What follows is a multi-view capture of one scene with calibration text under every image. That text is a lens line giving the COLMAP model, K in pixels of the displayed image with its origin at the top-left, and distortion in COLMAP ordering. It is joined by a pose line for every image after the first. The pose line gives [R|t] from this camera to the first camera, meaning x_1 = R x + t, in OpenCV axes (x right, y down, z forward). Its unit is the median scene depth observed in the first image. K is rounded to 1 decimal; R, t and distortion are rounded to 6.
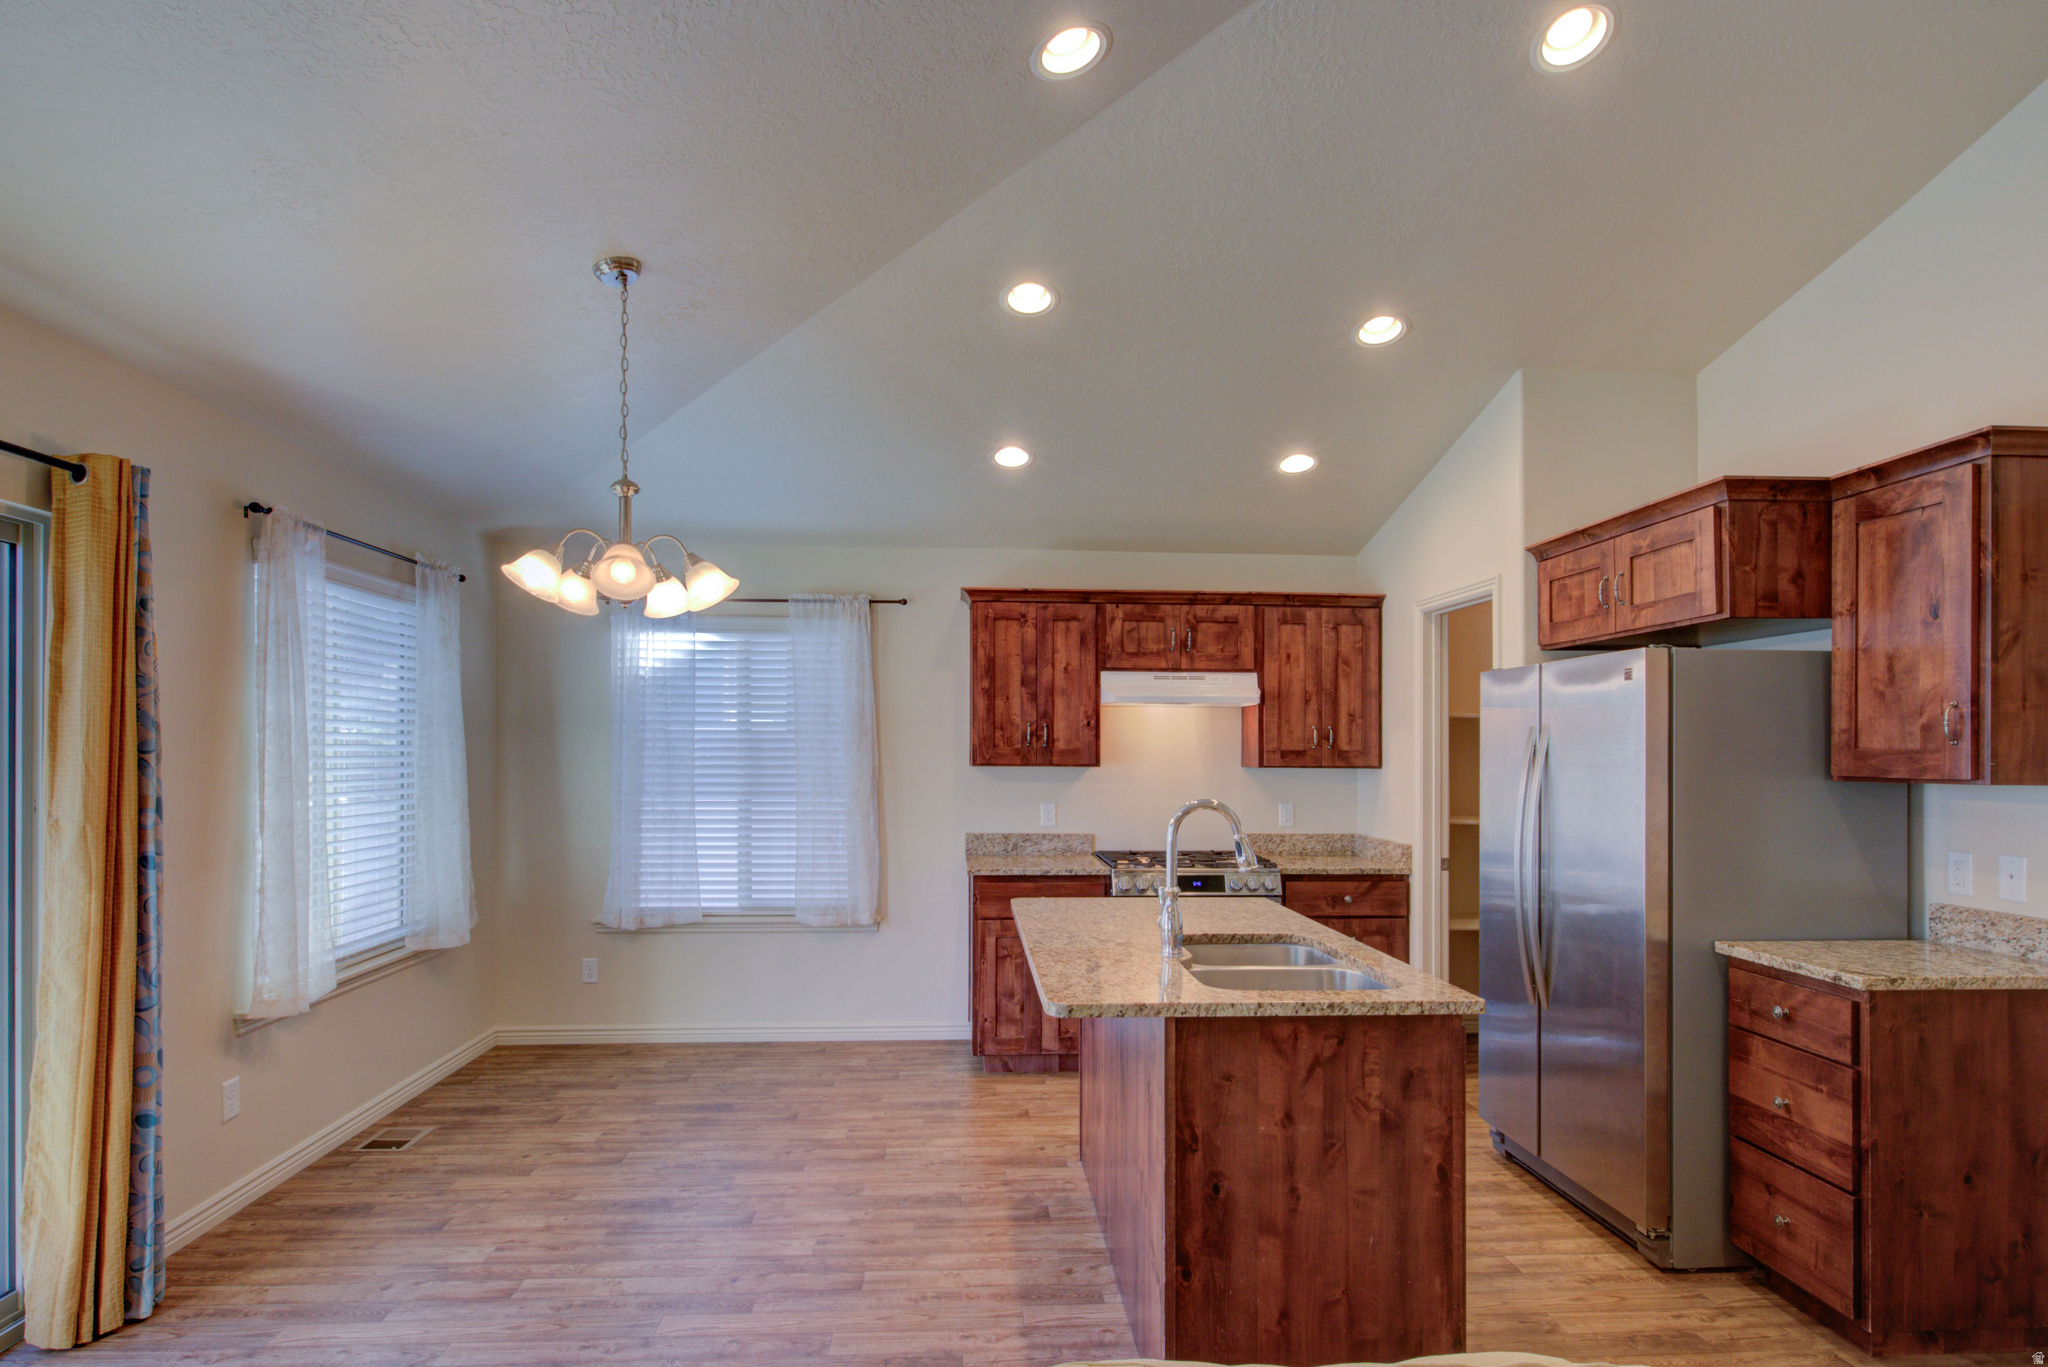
lens RADIAL K [[1057.8, 0, 1020.1], [0, 1057.8, 745.7], [0, 0, 1]] dist [0.002228, 0.000929]
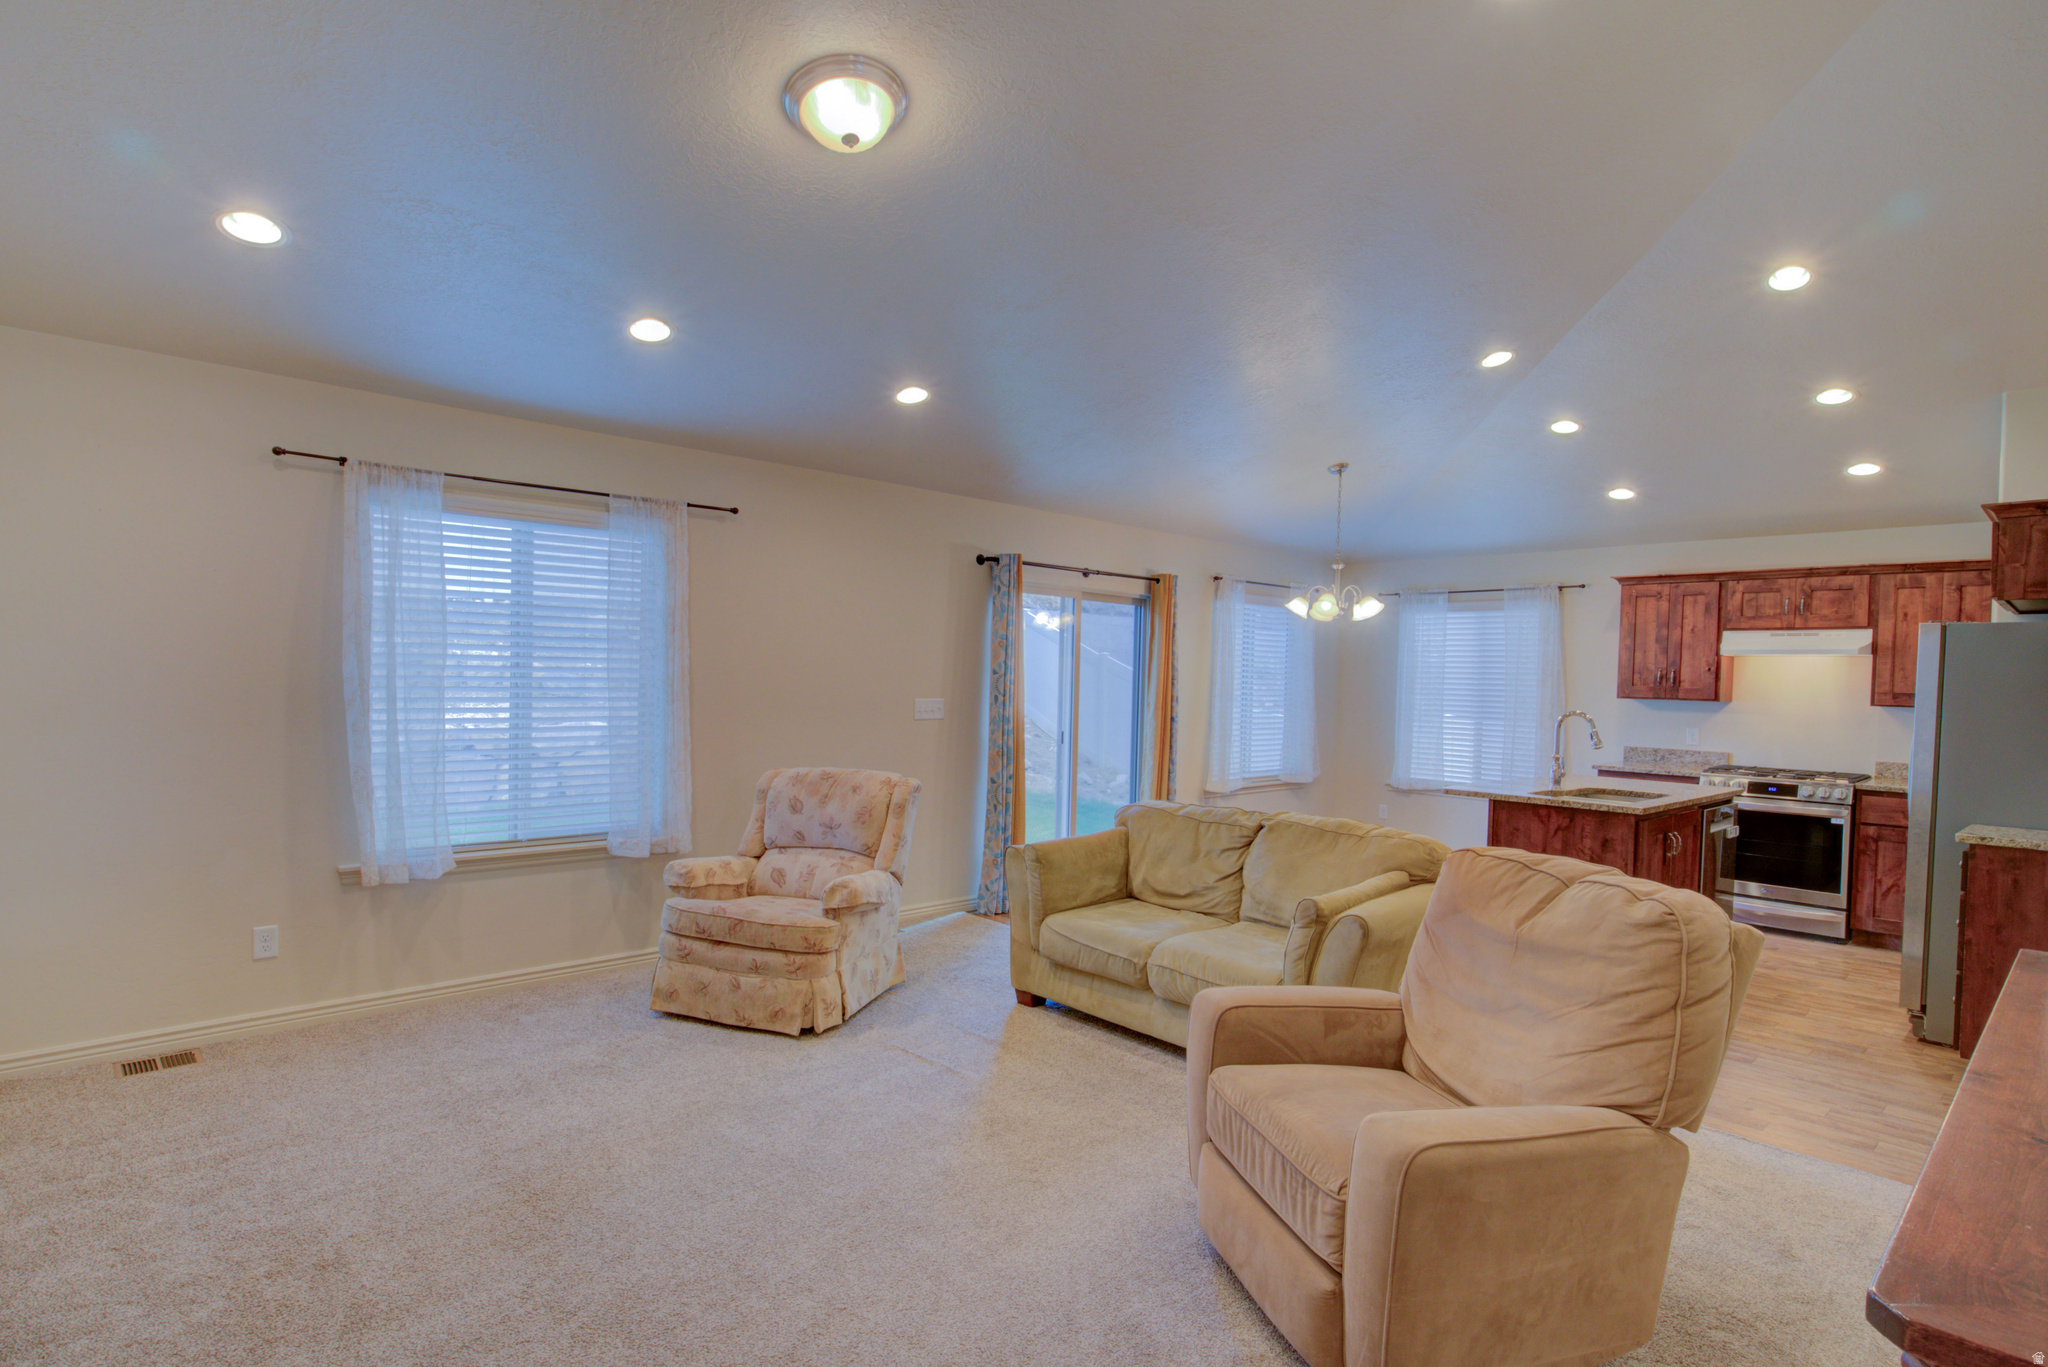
lens RADIAL K [[1040.5, 0, 1046.2], [0, 1040.5, 709.1], [0, 0, 1]] dist [0.000617, 0.000266]
pose [[0.644087, 0.034647, -0.764167, 0.545800], [-0.015940, 0.999365, 0.031876, 0.000797], [0.764786, -0.008350, 0.644230, -0.528105]]
